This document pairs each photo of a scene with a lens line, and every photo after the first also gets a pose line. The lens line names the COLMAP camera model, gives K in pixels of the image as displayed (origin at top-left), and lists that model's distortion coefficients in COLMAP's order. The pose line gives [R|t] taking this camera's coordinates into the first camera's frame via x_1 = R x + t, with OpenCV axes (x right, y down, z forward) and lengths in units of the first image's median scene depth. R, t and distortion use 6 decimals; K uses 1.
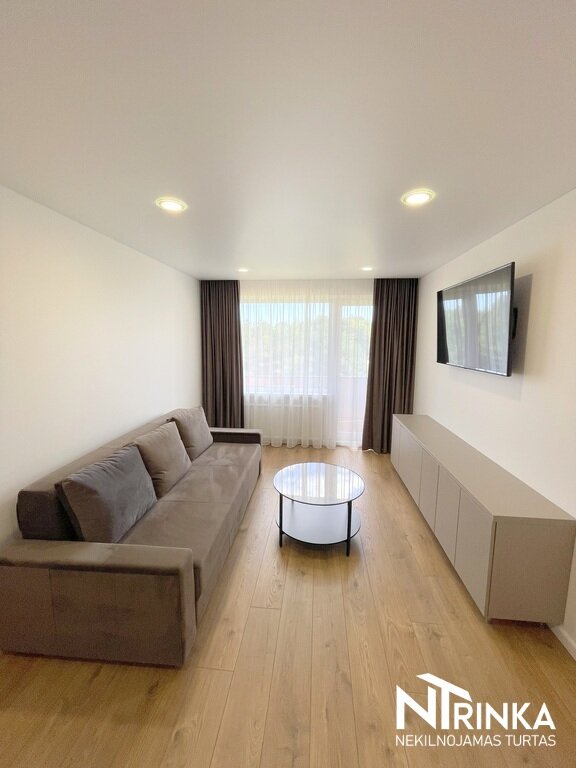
lens RADIAL K [[312.9, 0, 288.3], [0, 312.9, 383.4], [0, 0, 1]] dist [0.001216, -0.001589]
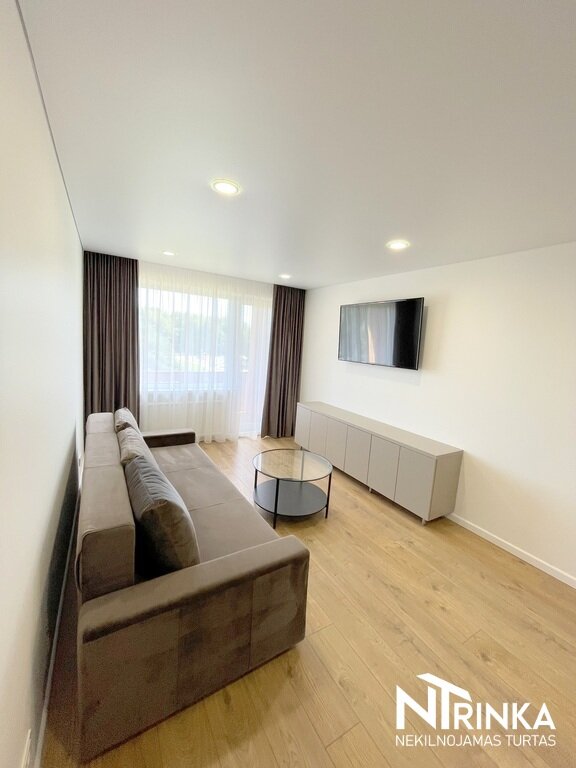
lens RADIAL K [[312.9, 0, 291.5], [0, 312.9, 383.1], [0, 0, 1]] dist [0.001216, -0.001589]
pose [[0.799605, -0.031370, 0.599707, -0.348347], [0.020097, 0.999473, 0.025486, -0.006315], [-0.600191, -0.008327, 0.799814, 0.057066]]
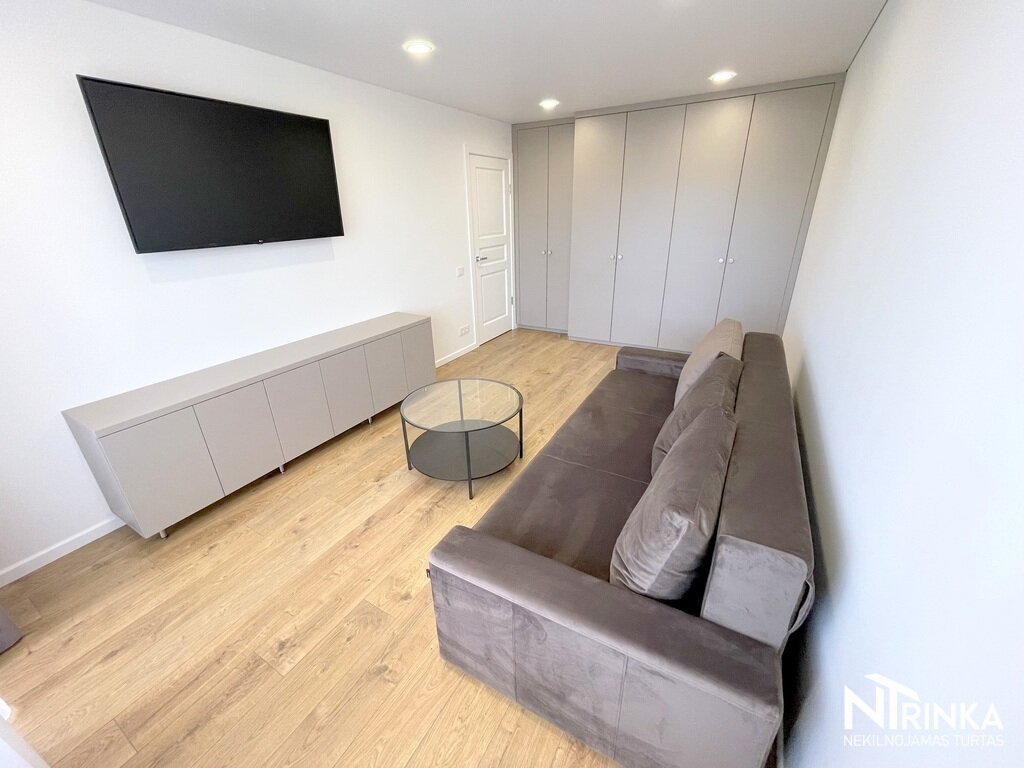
lens RADIAL K [[417.2, 0, 513.5], [0, 417.2, 376.5], [0, 0, 1]] dist [0.001216, -0.001589]
pose [[-0.912733, -0.134742, 0.385699, -0.234684], [0.079601, 0.867310, 0.491362, -0.127749], [-0.400728, 0.479184, -0.780897, 1.013321]]
